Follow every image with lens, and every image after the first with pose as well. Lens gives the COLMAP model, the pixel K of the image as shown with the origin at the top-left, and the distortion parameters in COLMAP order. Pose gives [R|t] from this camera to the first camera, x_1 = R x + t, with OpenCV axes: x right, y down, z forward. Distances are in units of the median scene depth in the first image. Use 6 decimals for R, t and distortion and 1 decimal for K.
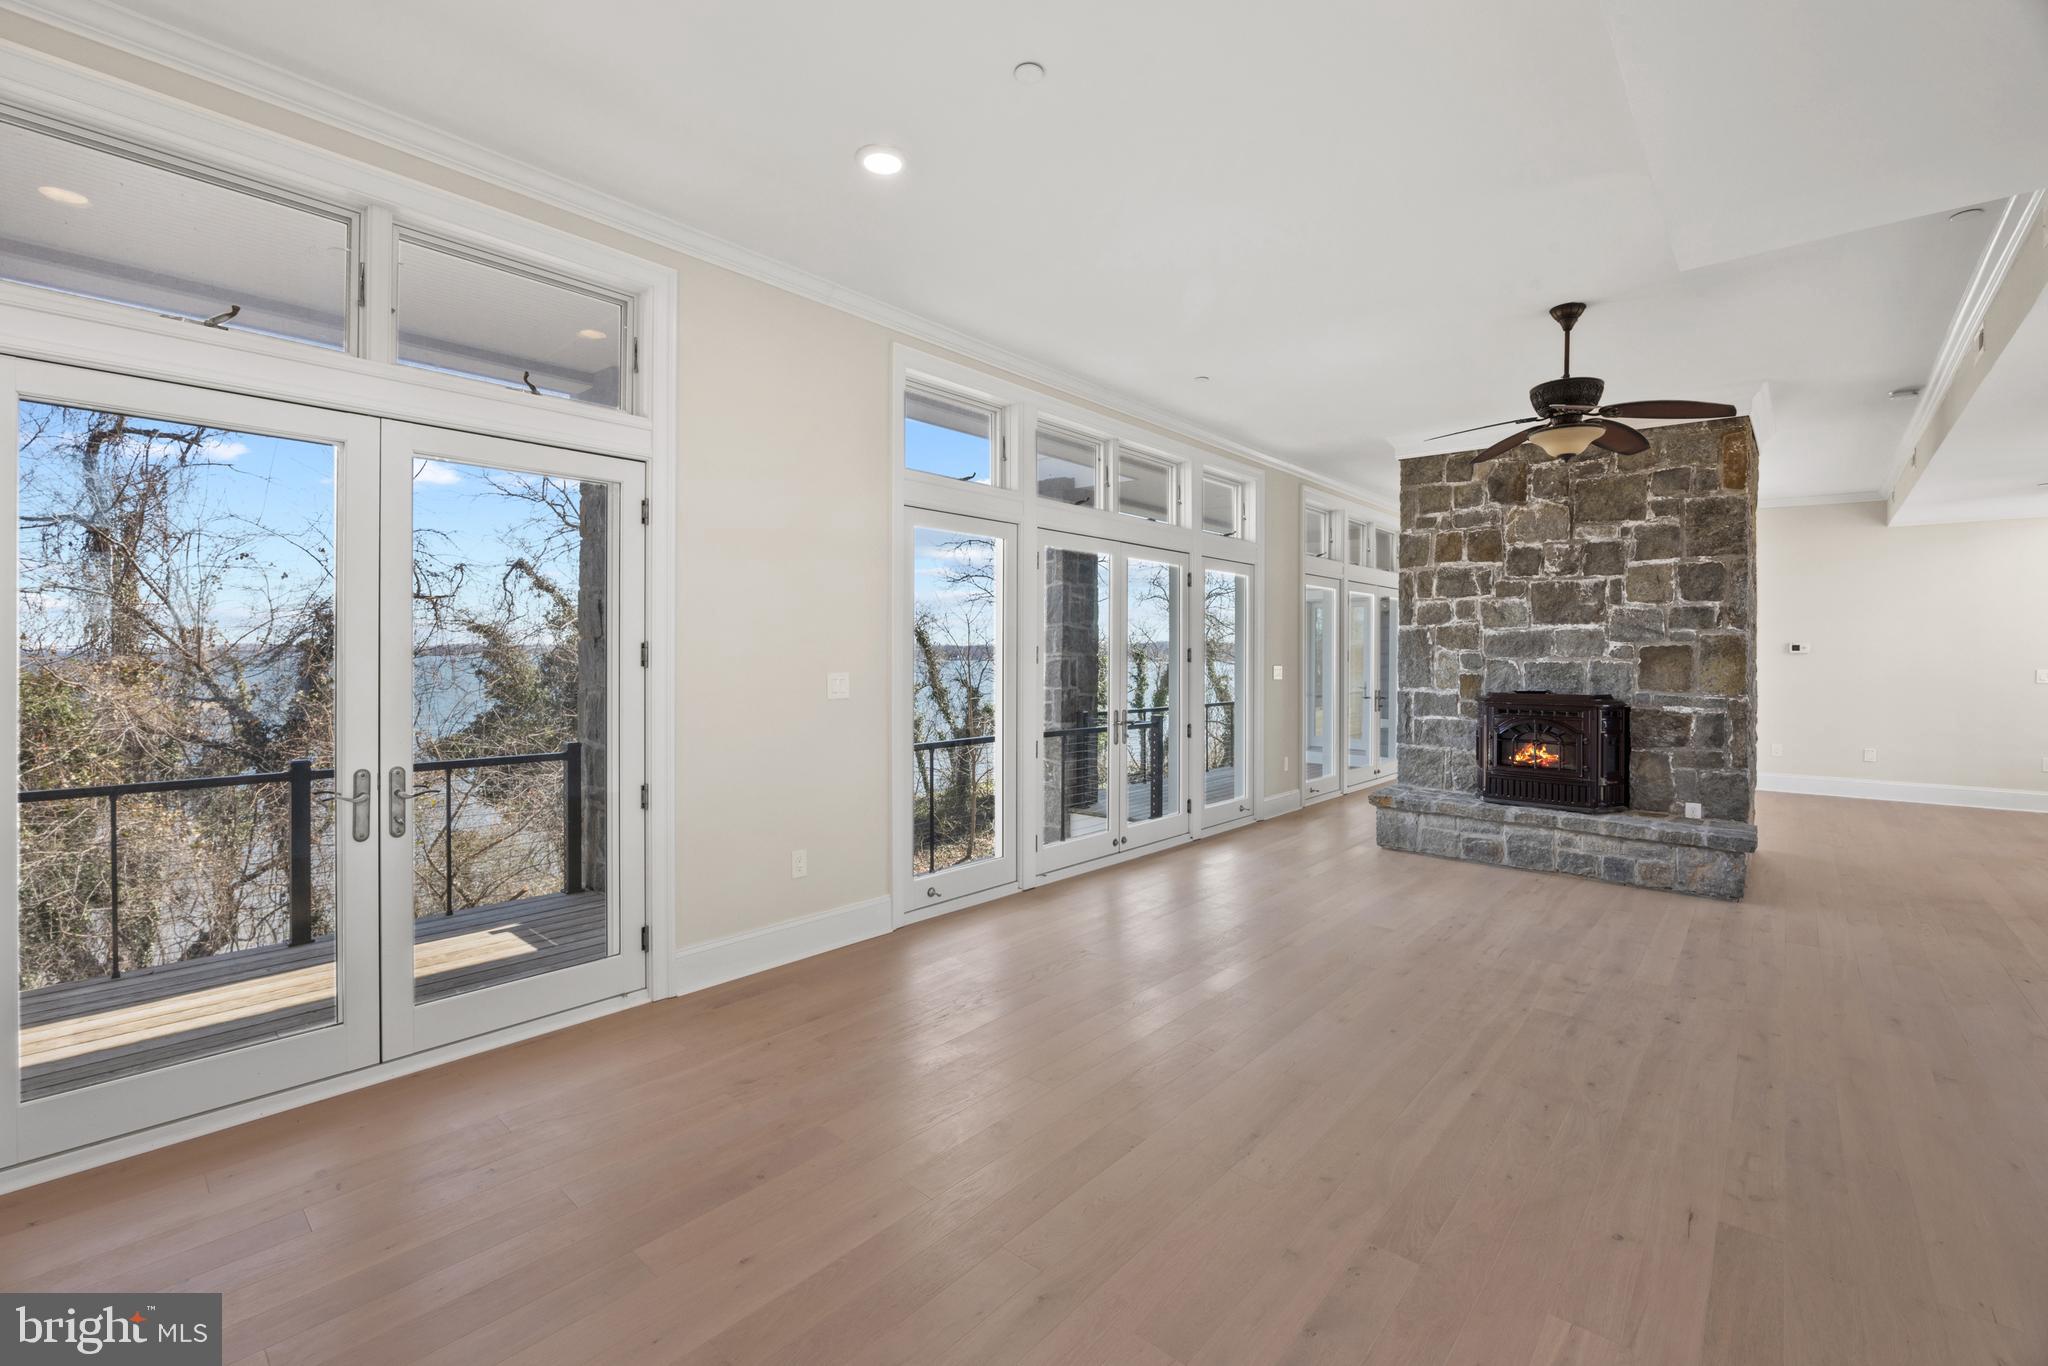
lens RADIAL K [[899.3, 0, 1030.3], [0, 899.3, 675.2], [0, 0, 1]] dist [-0.008894, 0.001540]
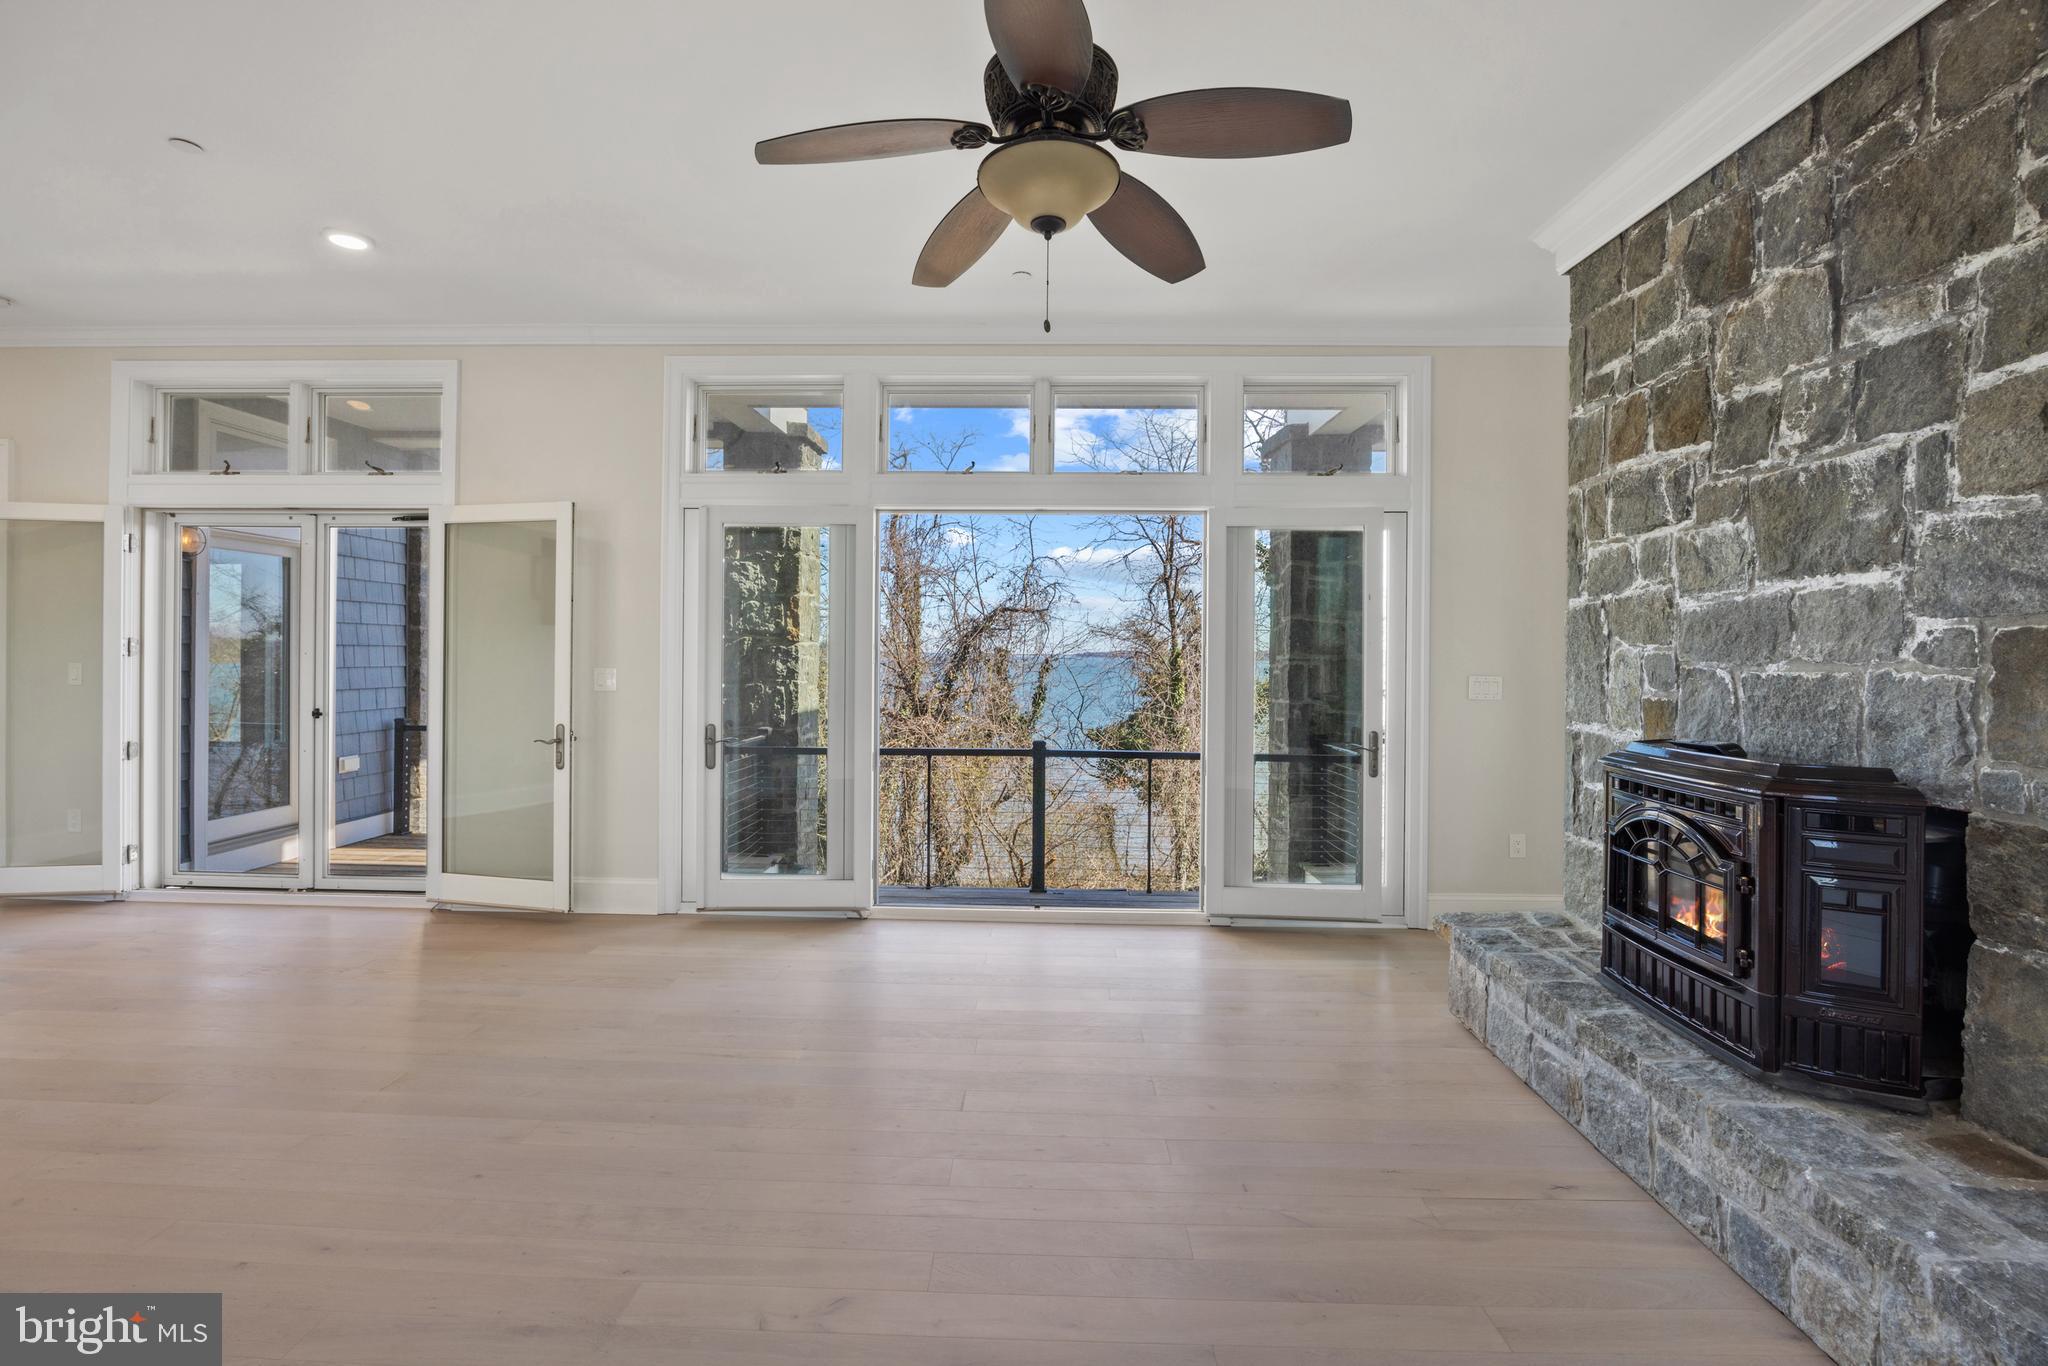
lens RADIAL K [[899.3, 0, 1021.3], [0, 899.3, 666.0], [0, 0, 1]] dist [-0.008894, 0.001540]
pose [[0.620381, 0.009277, -0.784246, 0.672990], [-0.024569, 0.999669, -0.007611, -0.007067], [0.783916, 0.023990, 0.620403, 0.488145]]
